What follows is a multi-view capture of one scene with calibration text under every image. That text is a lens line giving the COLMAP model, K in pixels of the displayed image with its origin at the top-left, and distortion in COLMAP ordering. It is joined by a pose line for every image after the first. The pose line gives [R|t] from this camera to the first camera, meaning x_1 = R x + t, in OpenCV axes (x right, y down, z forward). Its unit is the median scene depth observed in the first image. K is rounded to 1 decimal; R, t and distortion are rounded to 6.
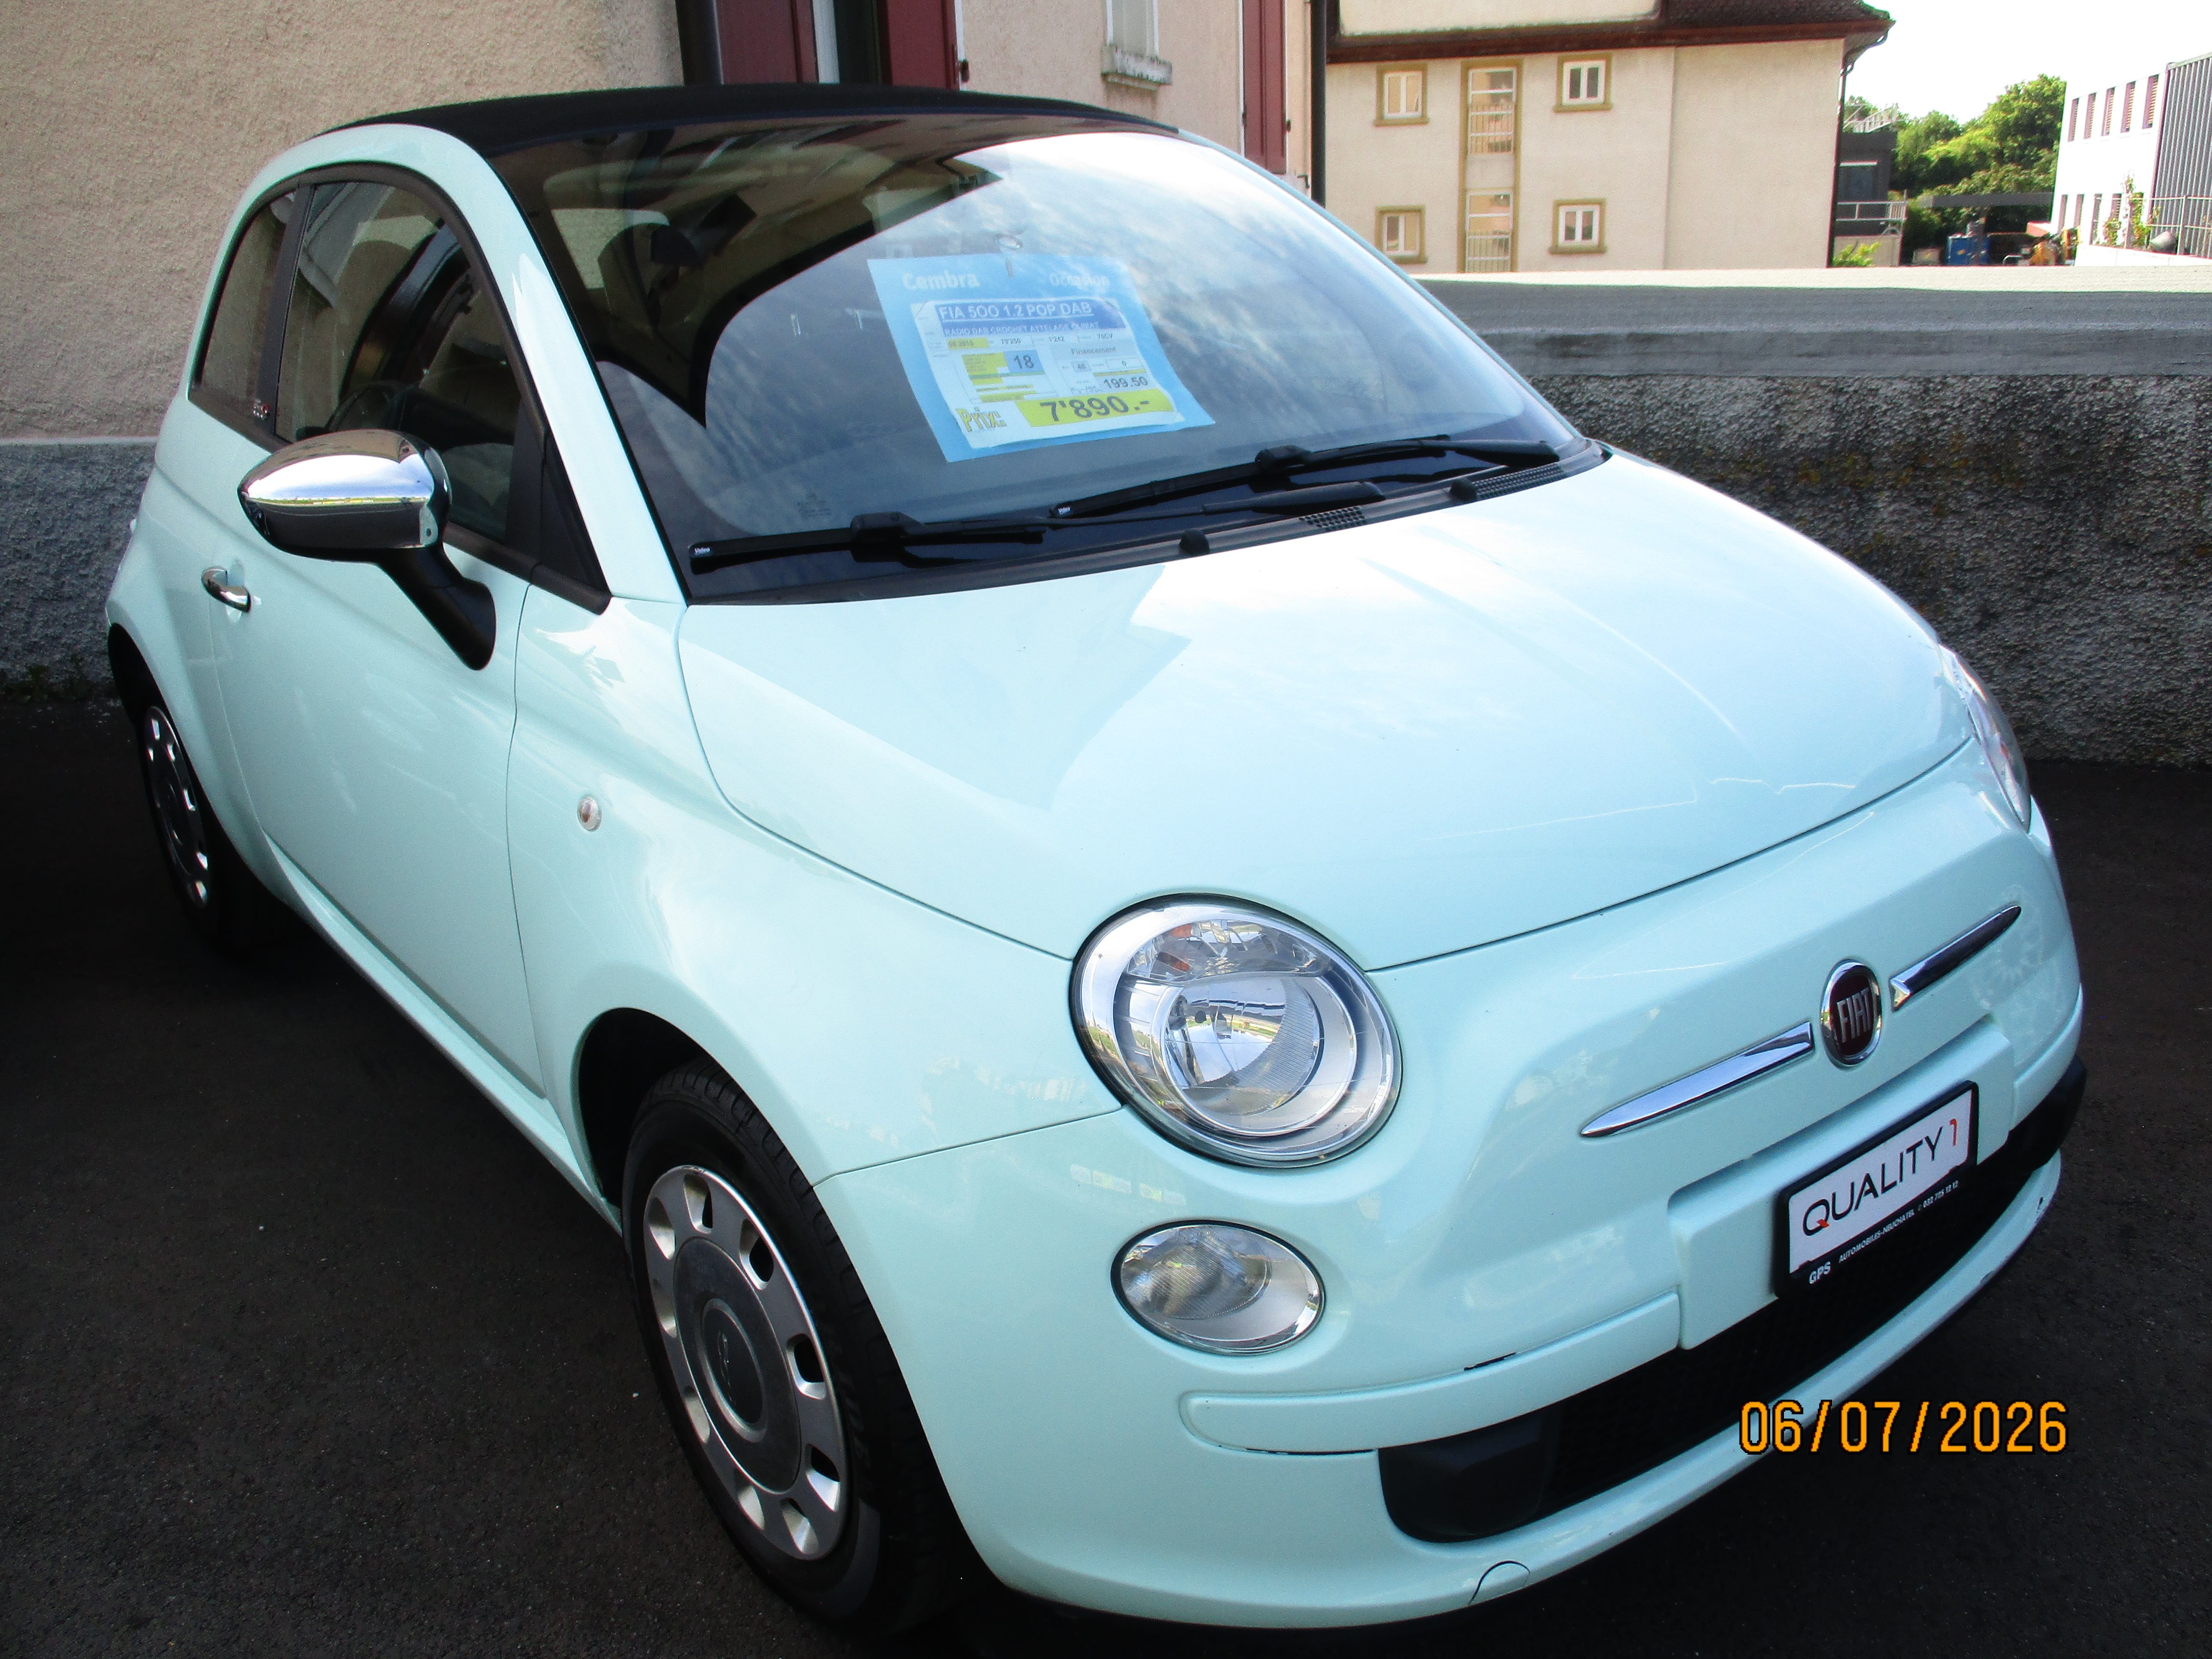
lens RADIAL K [[1903.4, 0, 1106.0], [0, 1903.4, 829.5], [0, 0, 1]] dist [0.000767, -0.005524]
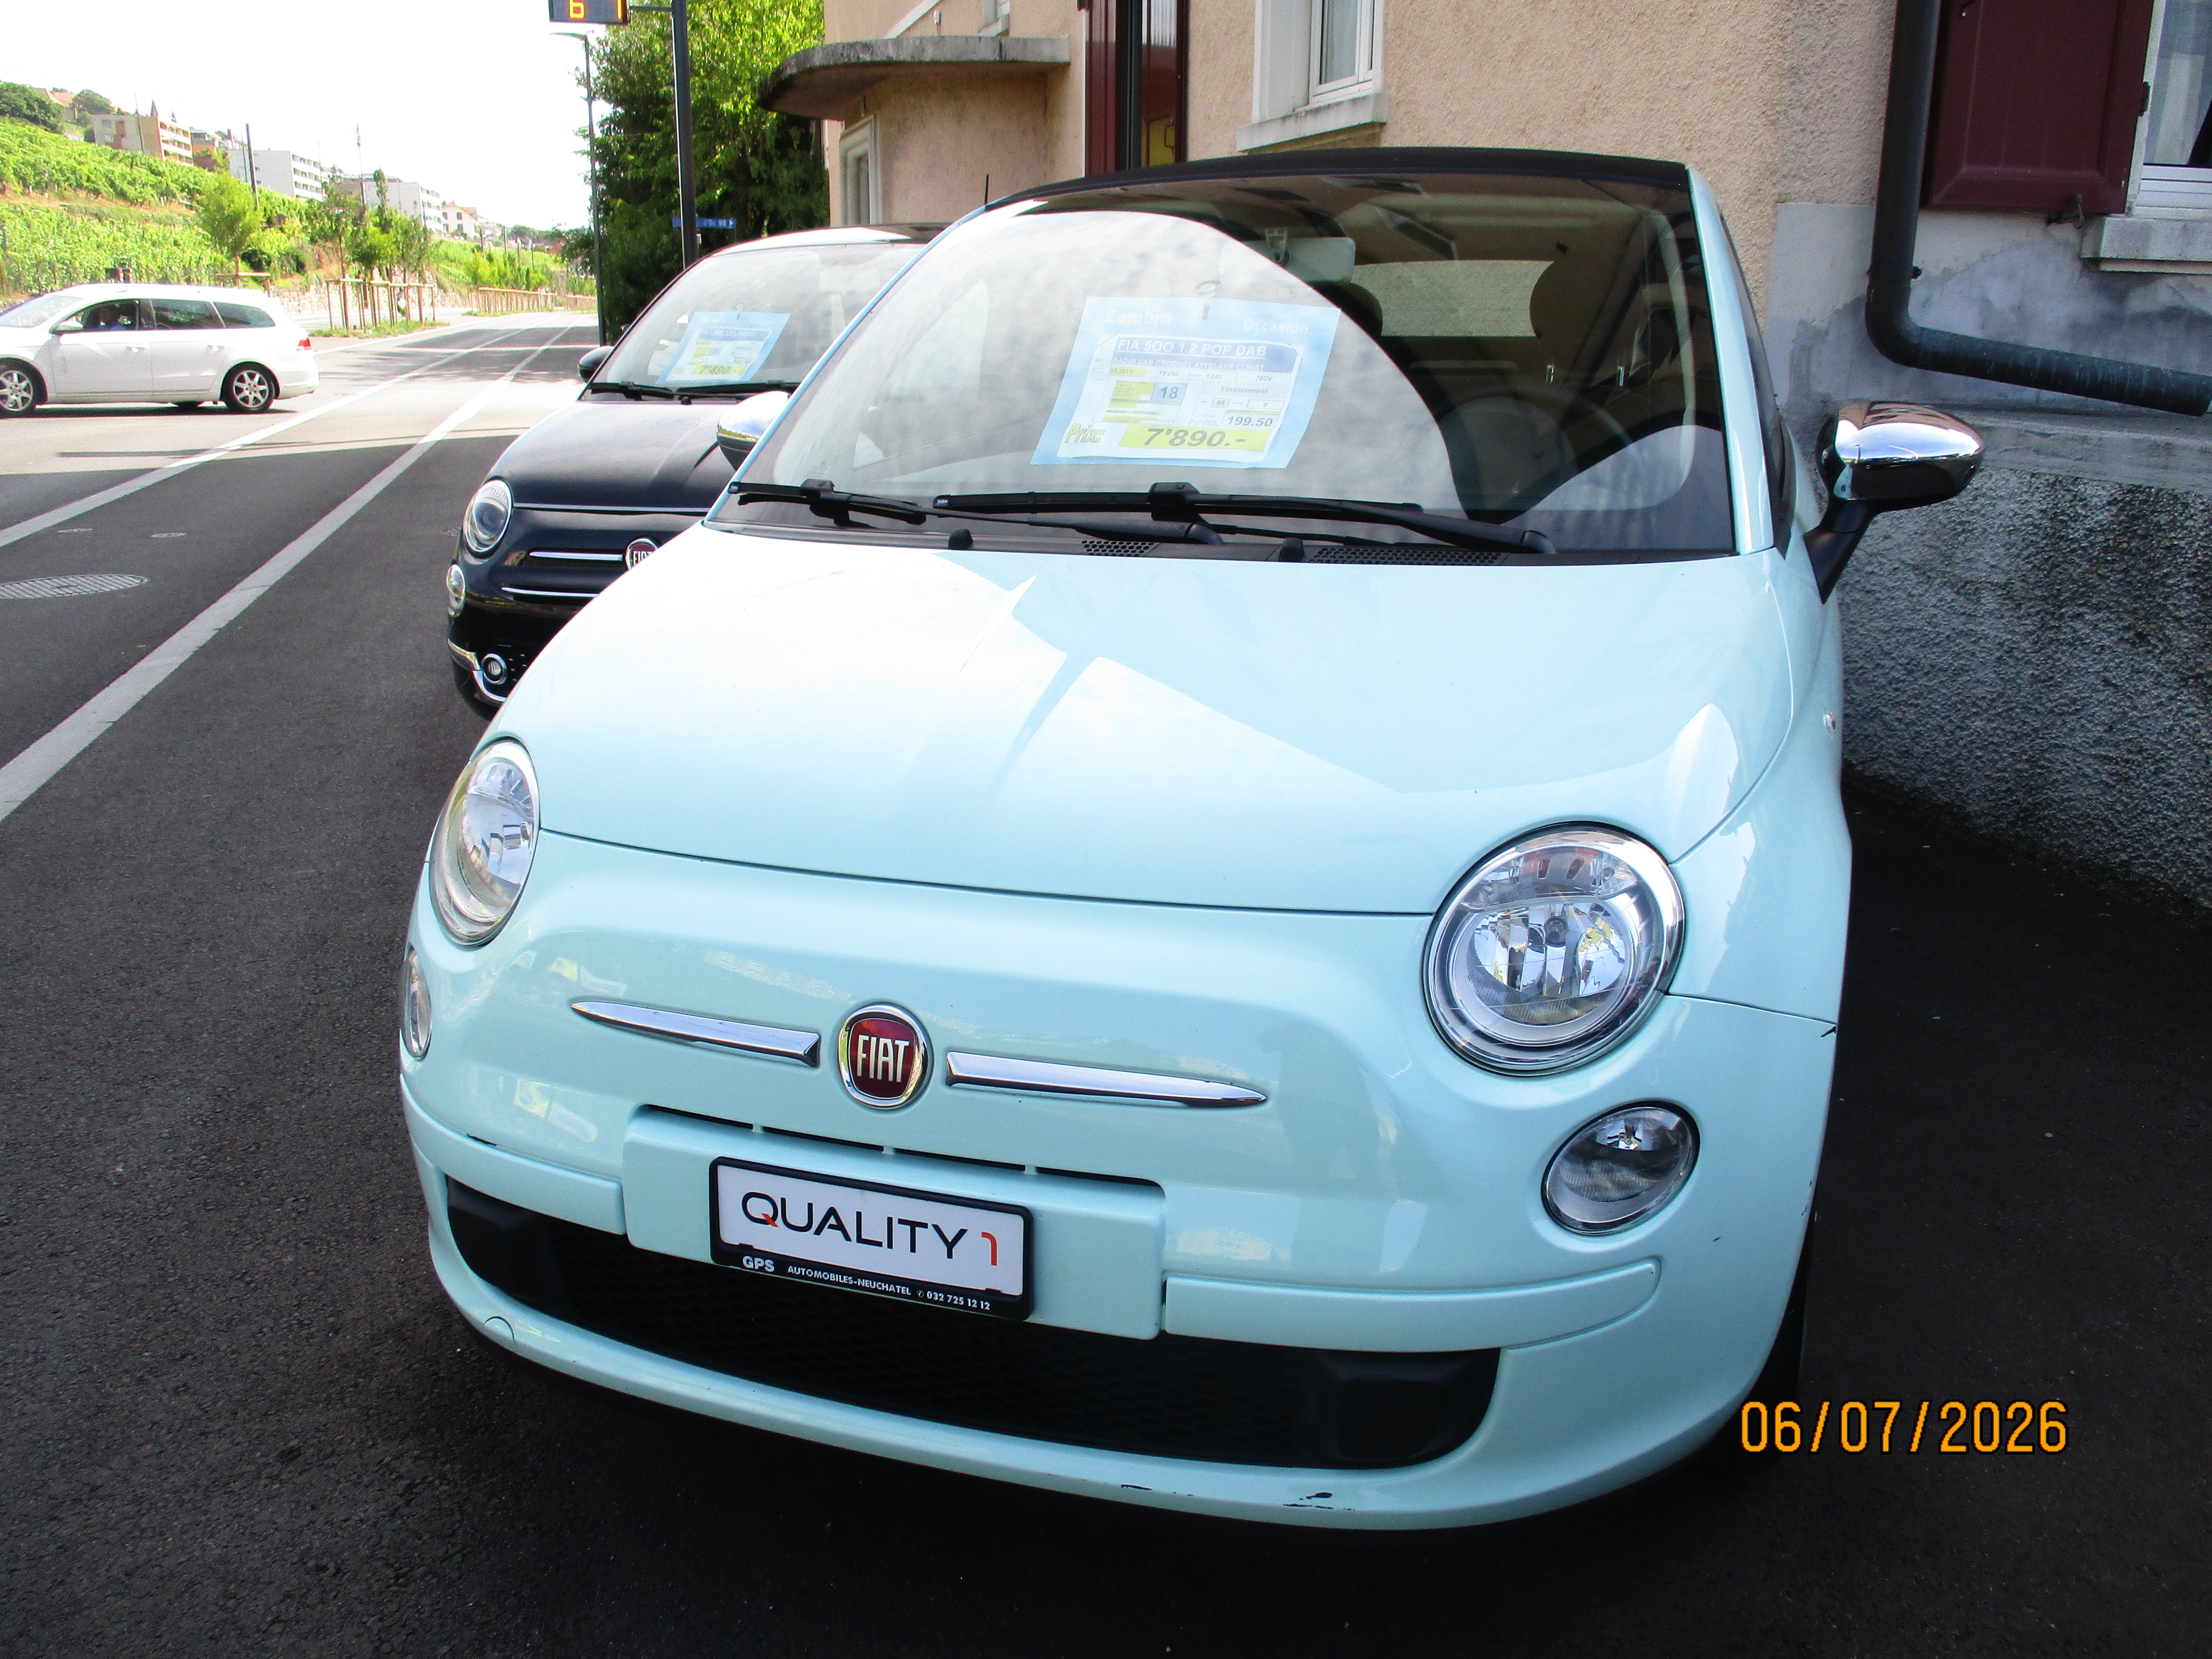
lens RADIAL K [[1903.4, 0, 1106.0], [0, 1903.4, 829.5], [0, 0, 1]] dist [0.000767, -0.005524]
pose [[0.525462, 0.266025, -0.808159, 1.170019], [-0.291772, 0.948605, 0.122548, -0.165045], [0.799224, 0.171404, 0.576075, 0.474556]]
